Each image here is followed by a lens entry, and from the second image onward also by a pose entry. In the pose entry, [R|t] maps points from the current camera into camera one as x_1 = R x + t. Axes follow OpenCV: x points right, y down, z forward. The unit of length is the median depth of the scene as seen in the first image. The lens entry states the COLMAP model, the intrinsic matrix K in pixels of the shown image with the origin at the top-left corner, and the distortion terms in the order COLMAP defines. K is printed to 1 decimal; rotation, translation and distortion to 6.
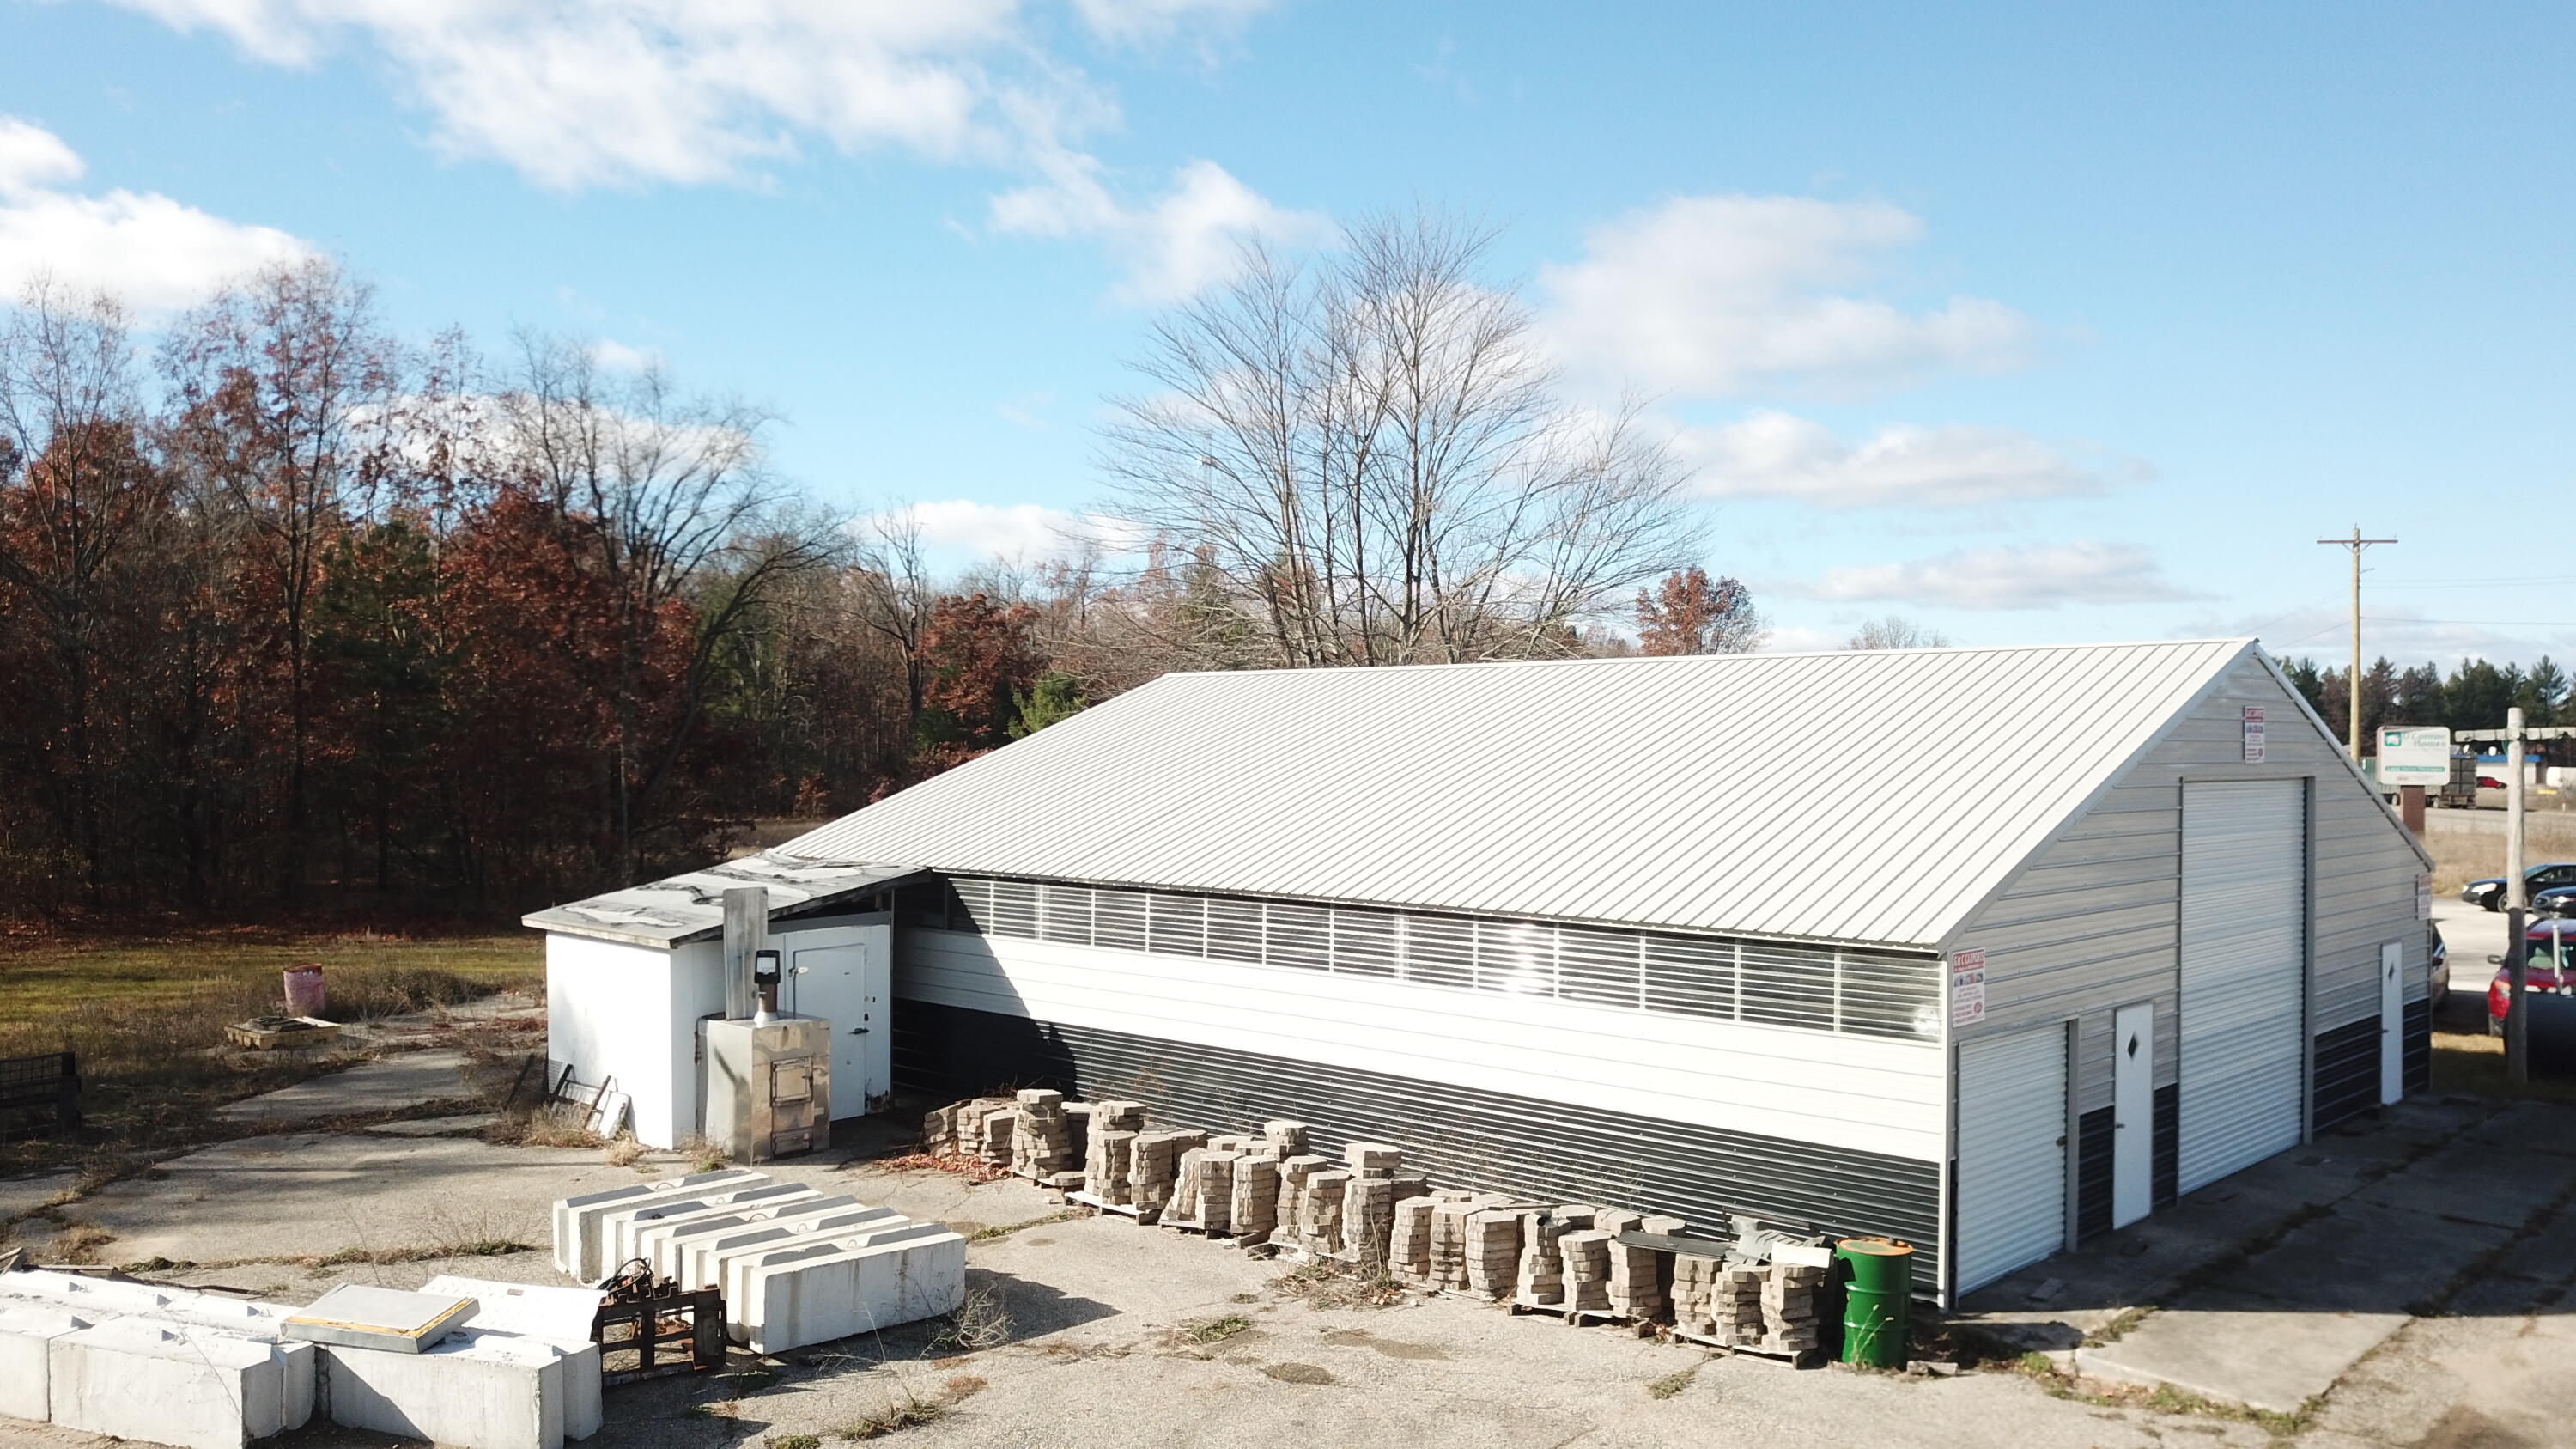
lens RADIAL K [[1955.3, 0, 1288.0], [0, 1955.3, 724.5], [0, 0, 1]] dist [0.056265, 0.000697]
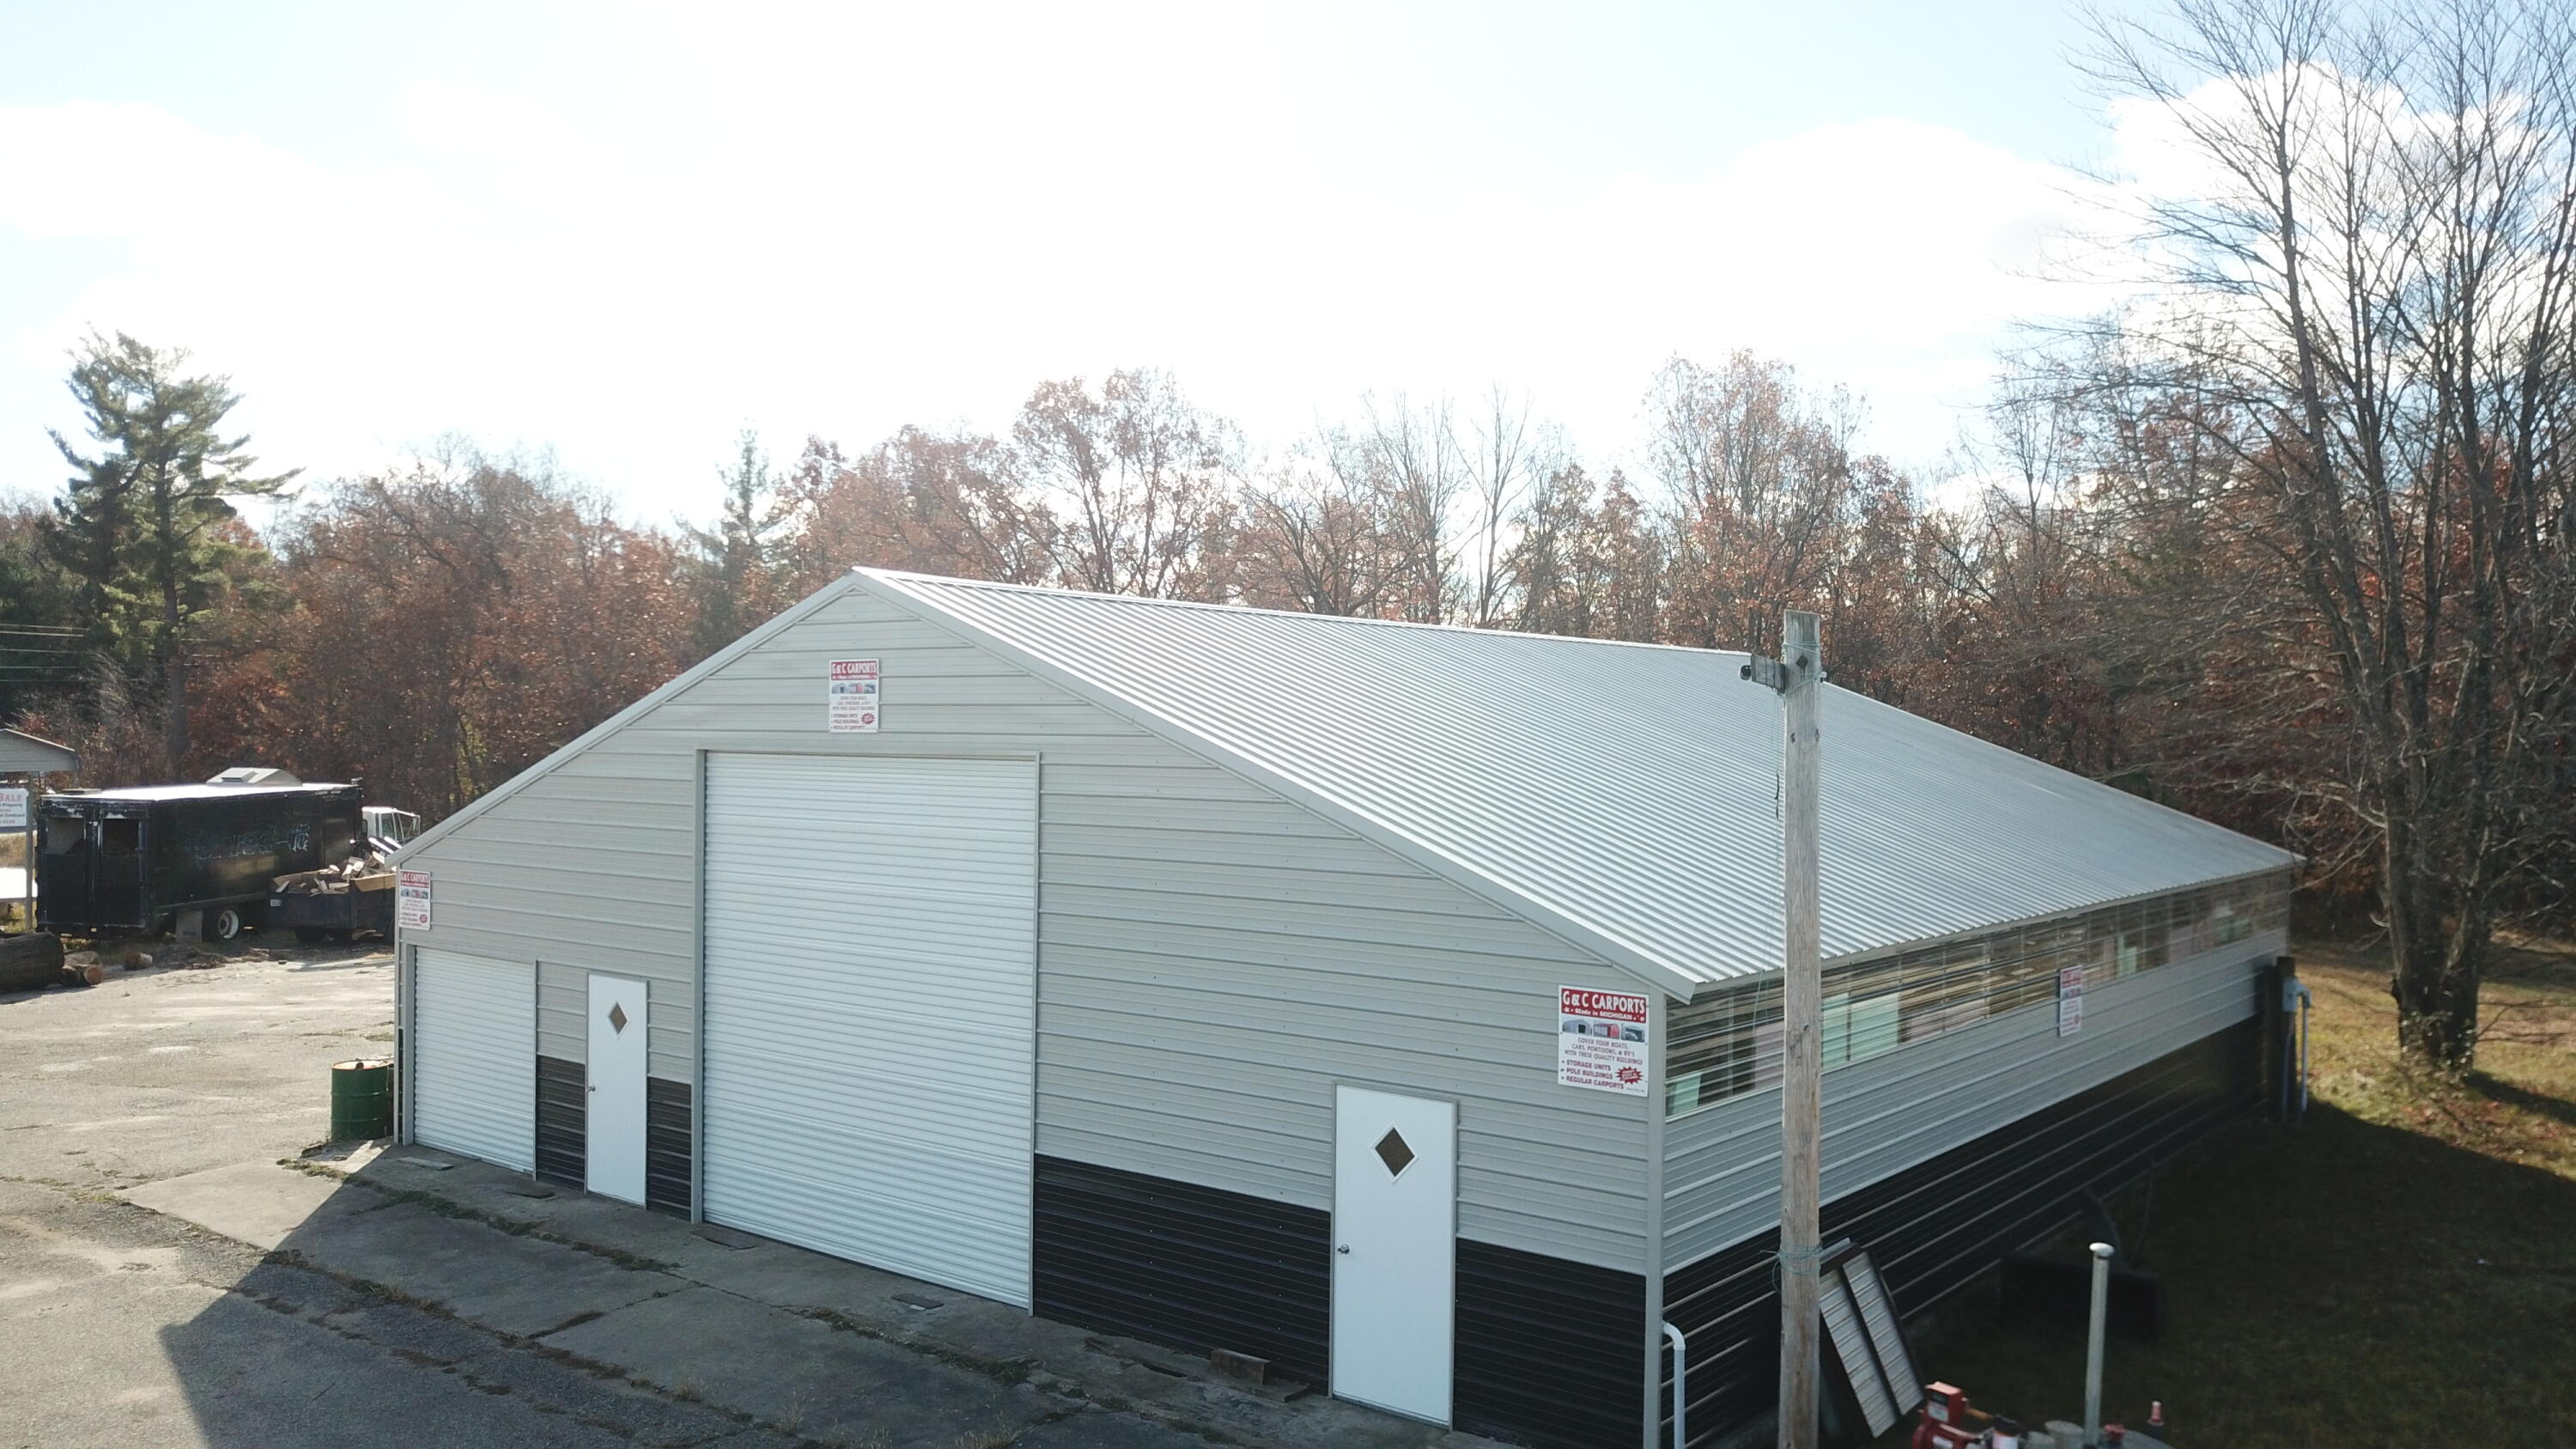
lens RADIAL K [[1955.3, 0, 1288.0], [0, 1955.3, 724.5], [0, 0, 1]] dist [0.056265, 0.000697]
pose [[0.070275, -0.000194, -0.997528, 1.514484], [0.000629, 1.000000, -0.000150, 0.020002], [0.997527, -0.000617, 0.070275, 1.347423]]
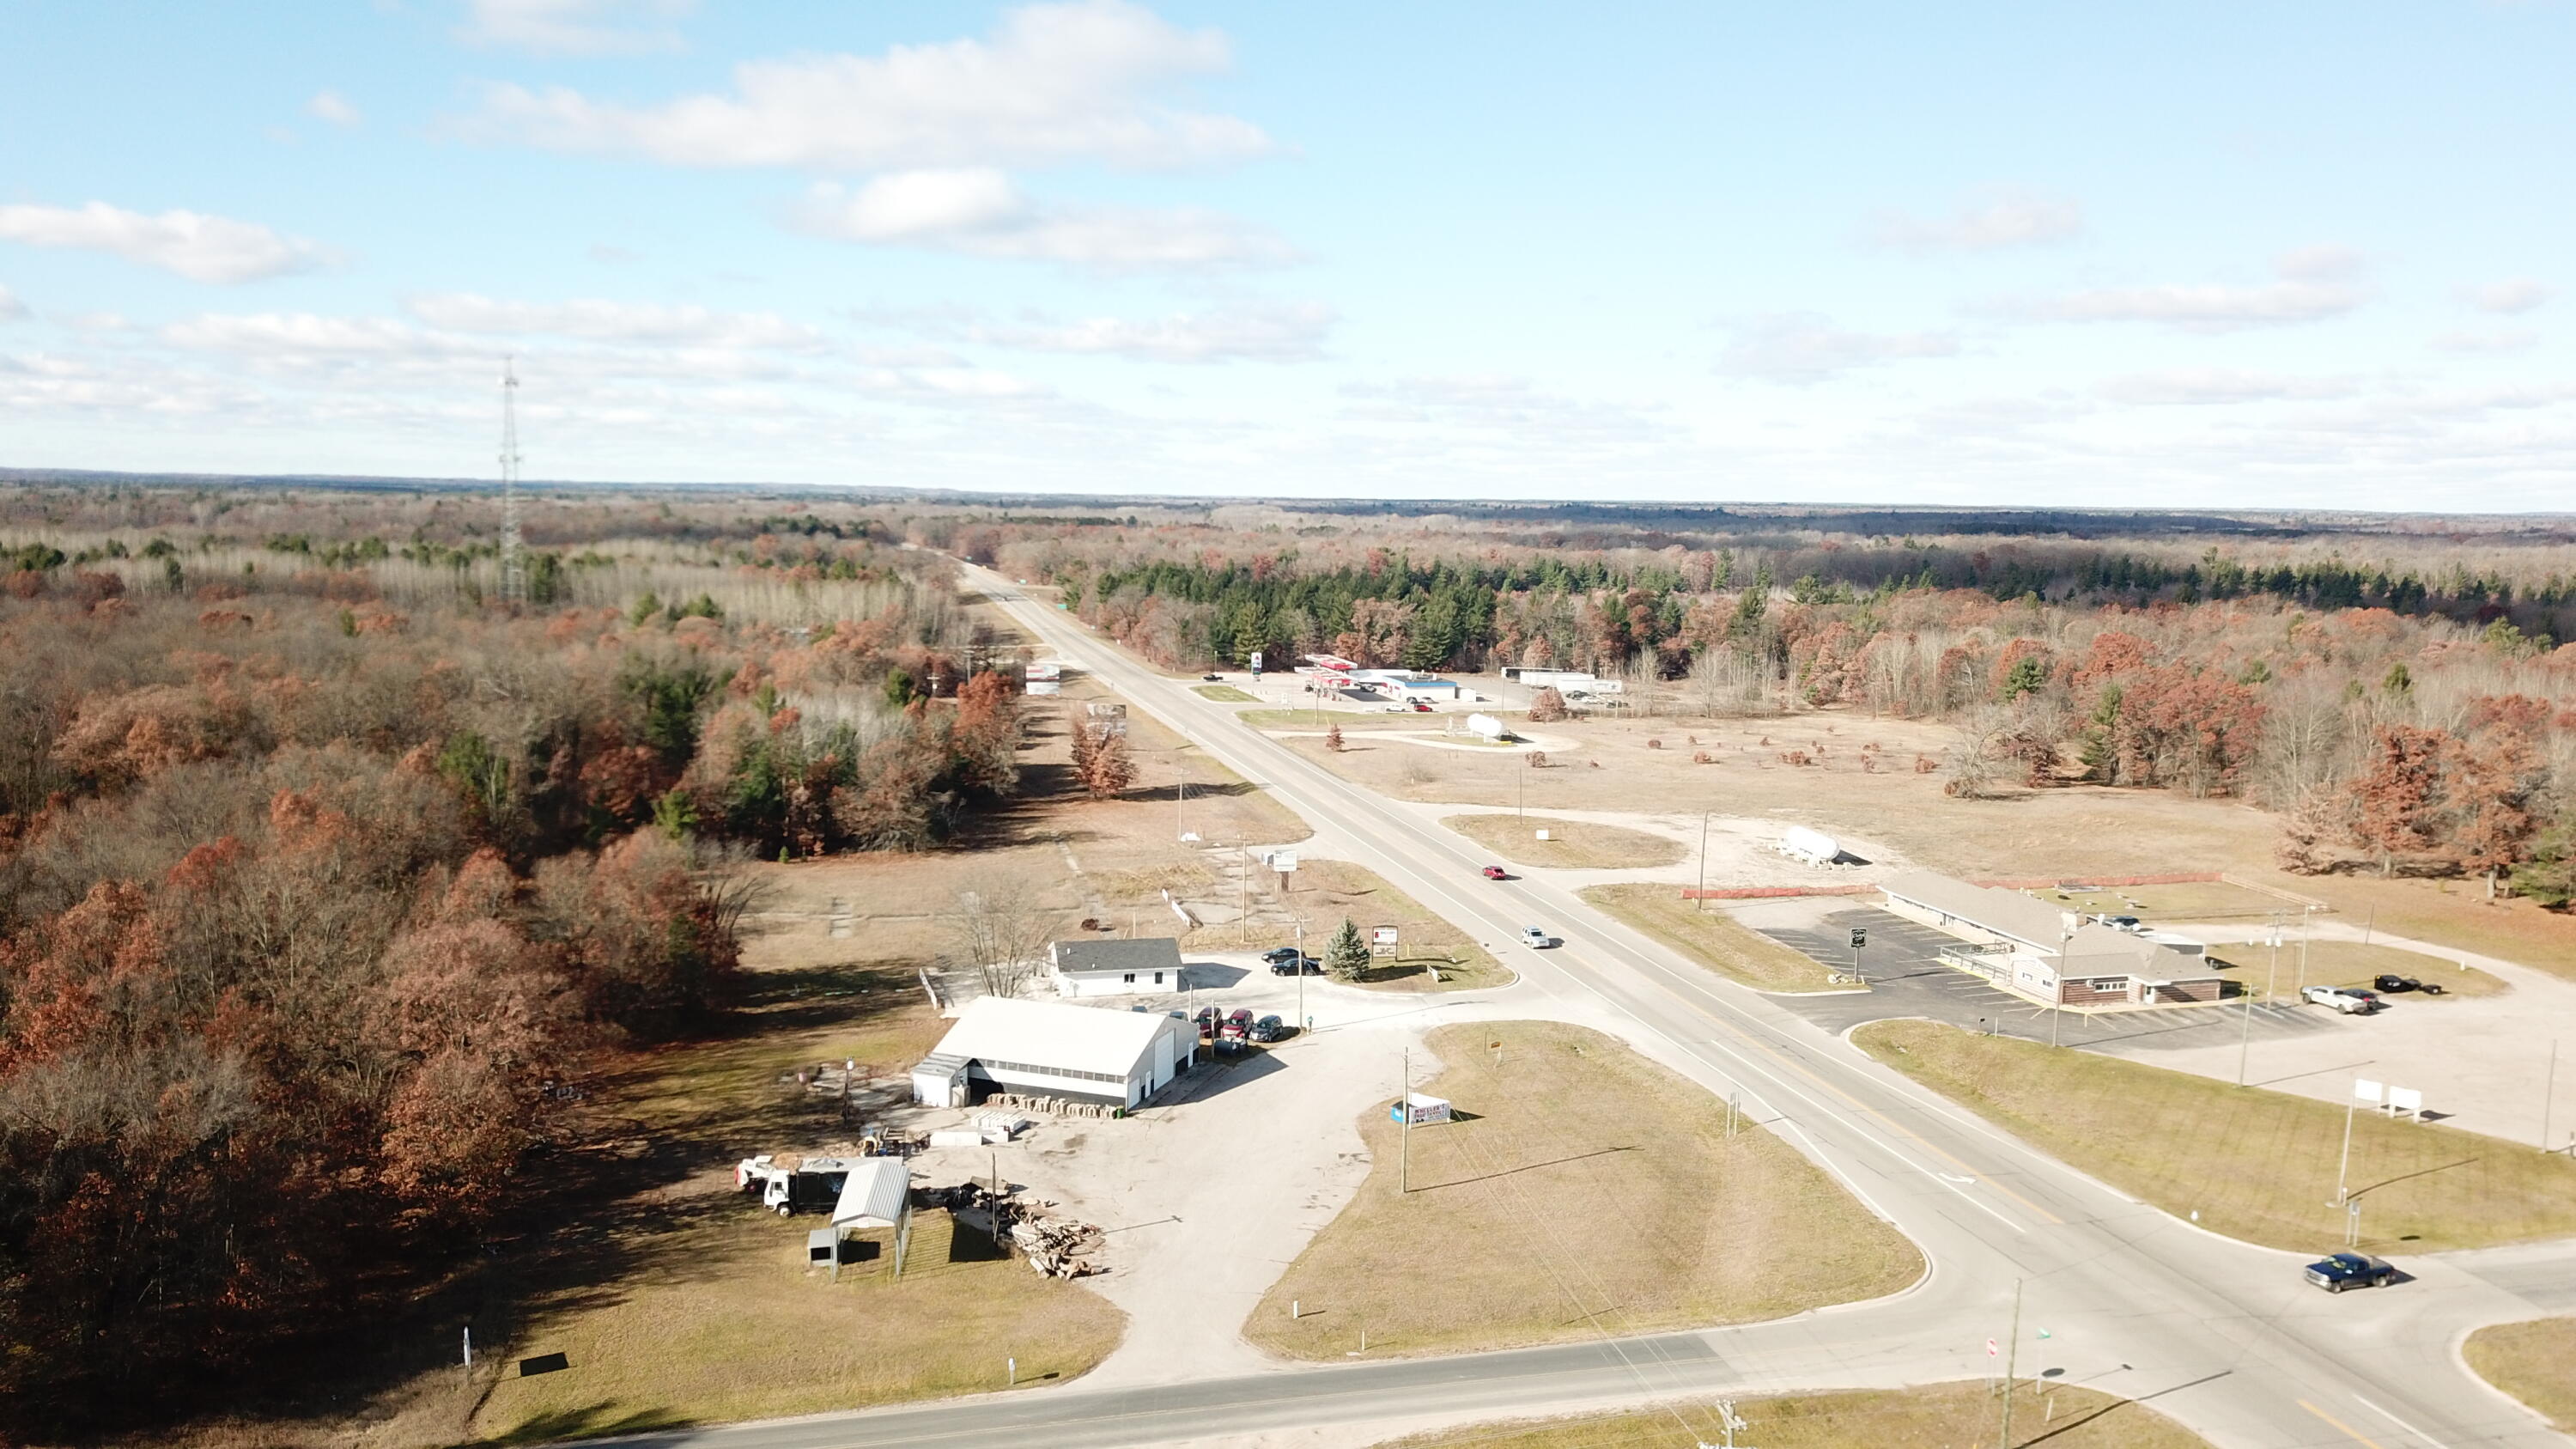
lens RADIAL K [[1977.2, 0, 1288.0], [0, 1977.2, 724.5], [0, 0, 1]] dist [0.093060, -0.186836]
pose [[0.922498, -0.041998, 0.383711, -2.270568], [-0.007386, 0.991961, 0.126328, -2.473931], [-0.385932, -0.119372, 0.914772, -6.994488]]
